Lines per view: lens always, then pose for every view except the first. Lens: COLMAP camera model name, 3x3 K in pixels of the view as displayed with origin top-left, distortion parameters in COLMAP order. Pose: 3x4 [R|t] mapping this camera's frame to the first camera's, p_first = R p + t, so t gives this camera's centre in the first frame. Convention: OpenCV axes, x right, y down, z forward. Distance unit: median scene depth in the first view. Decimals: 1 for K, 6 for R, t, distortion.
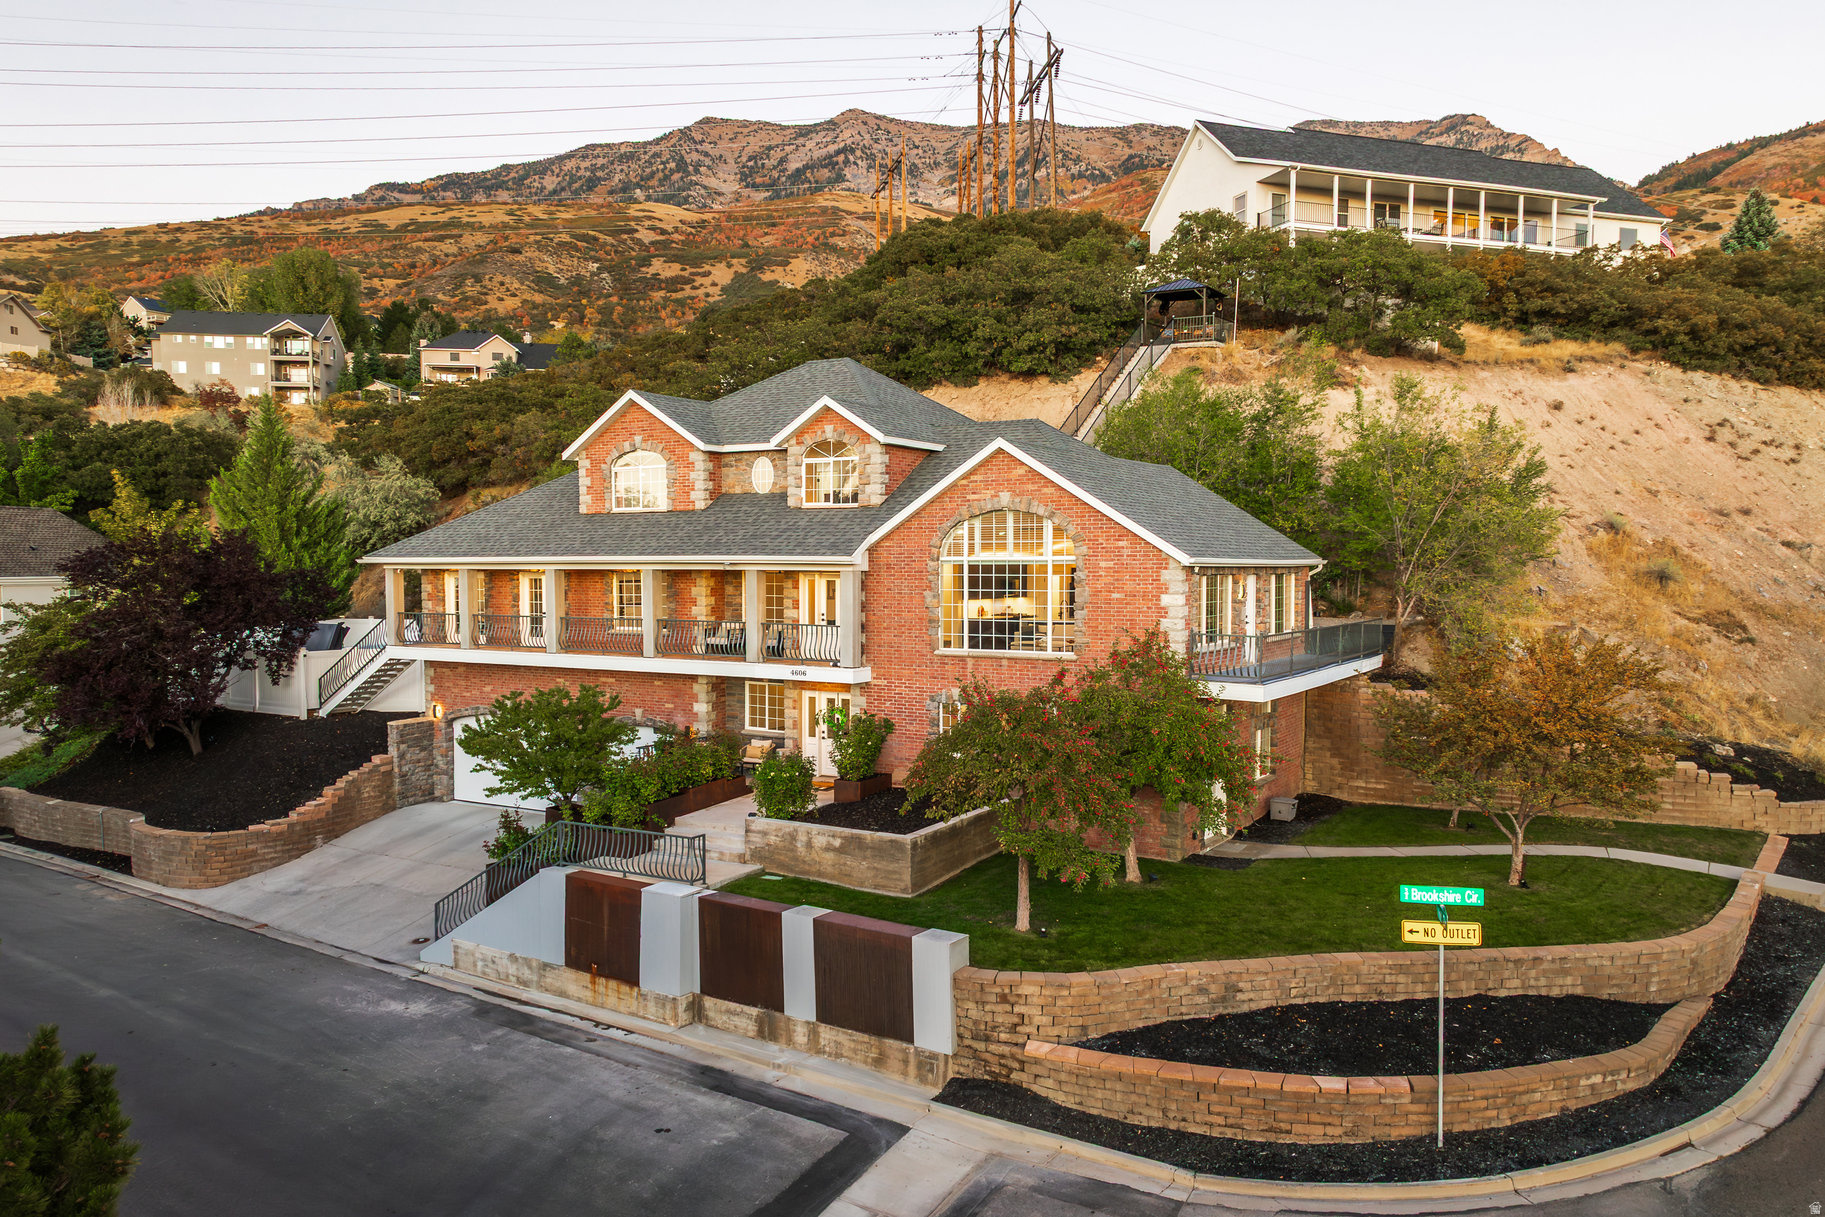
lens RADIAL K [[1385.6, 0, 912.5], [0, 1385.6, 608.5], [0, 0, 1]] dist [0.030768, 0.003550]
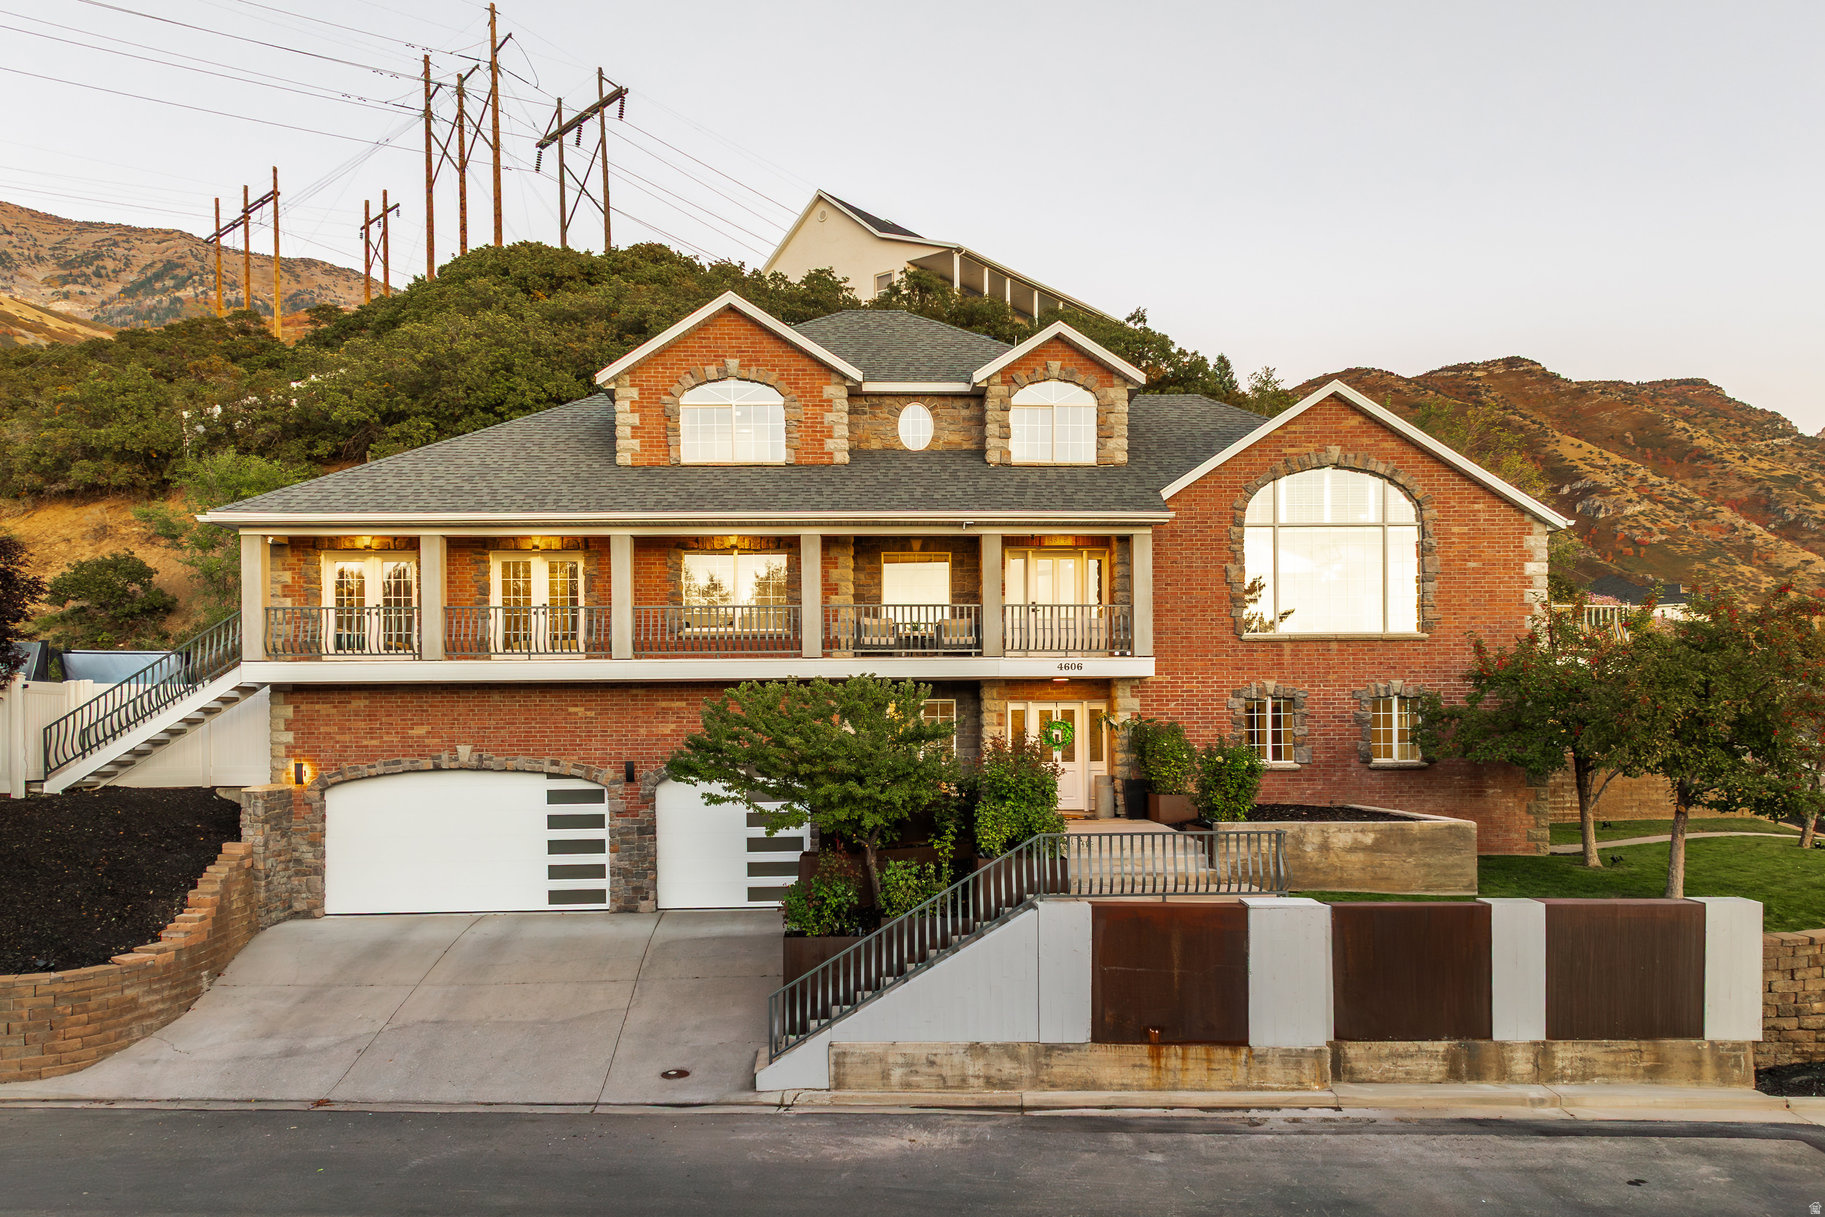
lens RADIAL K [[1422.7, 0, 960.5], [0, 1422.7, 712.3], [0, 0, 1]] dist [0.013759, 0.027331]
pose [[0.831648, 0.000613, 0.555302, -0.619500], [0.028050, 0.998676, -0.043111, 0.112750], [-0.554594, 0.051429, 0.830530, 0.409791]]
